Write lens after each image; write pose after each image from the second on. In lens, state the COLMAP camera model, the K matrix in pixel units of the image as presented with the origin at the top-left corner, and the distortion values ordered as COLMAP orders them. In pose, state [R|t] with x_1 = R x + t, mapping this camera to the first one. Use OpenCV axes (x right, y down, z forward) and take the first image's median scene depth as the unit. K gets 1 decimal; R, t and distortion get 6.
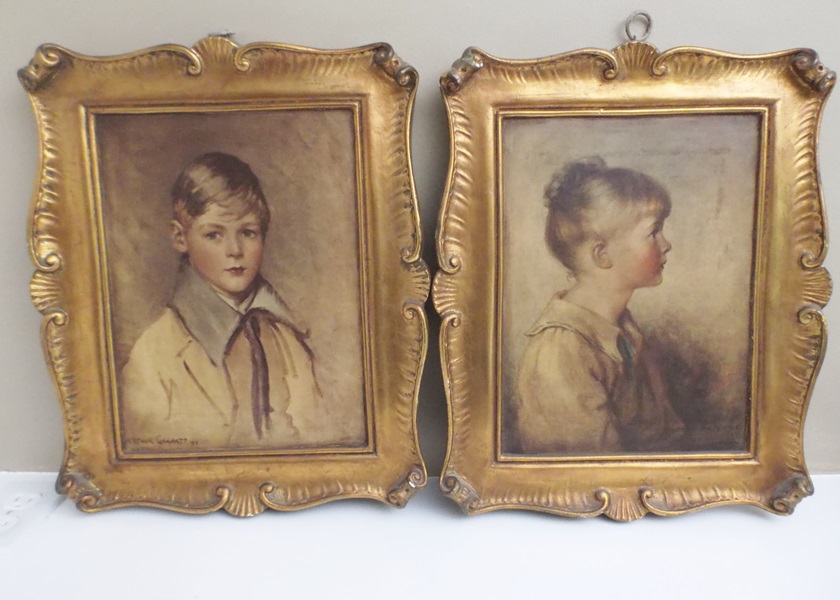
lens RADIAL K [[643.9, 0, 420.4], [0, 643.9, 303.3], [0, 0, 1]] dist [-0.023592, -0.001134]
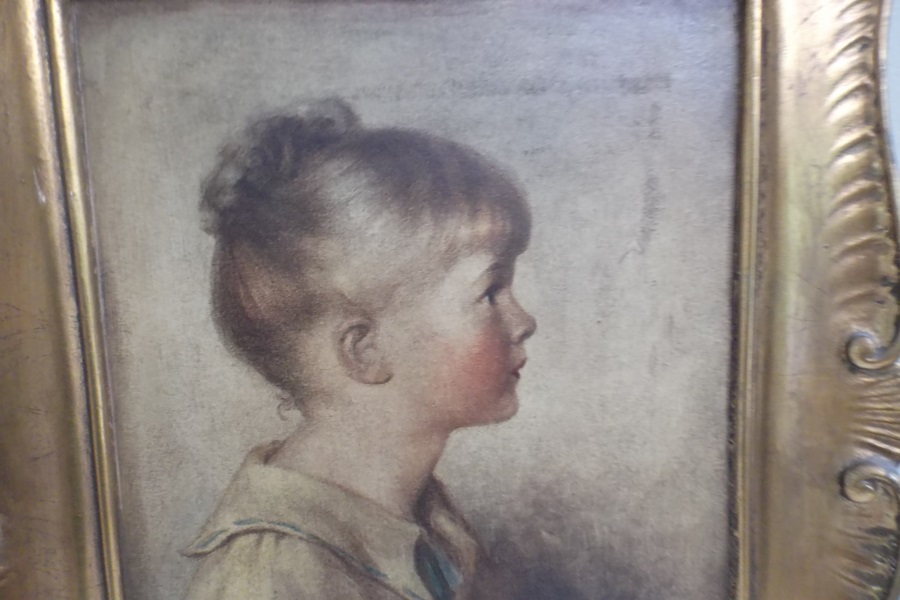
lens RADIAL K [[642.2, 0, 453.0], [0, 642.2, 300.2], [0, 0, 1]] dist [-0.010980, -0.003921]
pose [[0.996043, -0.027596, 0.084479, 0.302122], [0.027883, 0.999609, -0.002221, -0.103090], [-0.084385, 0.004567, 0.996423, 0.595407]]
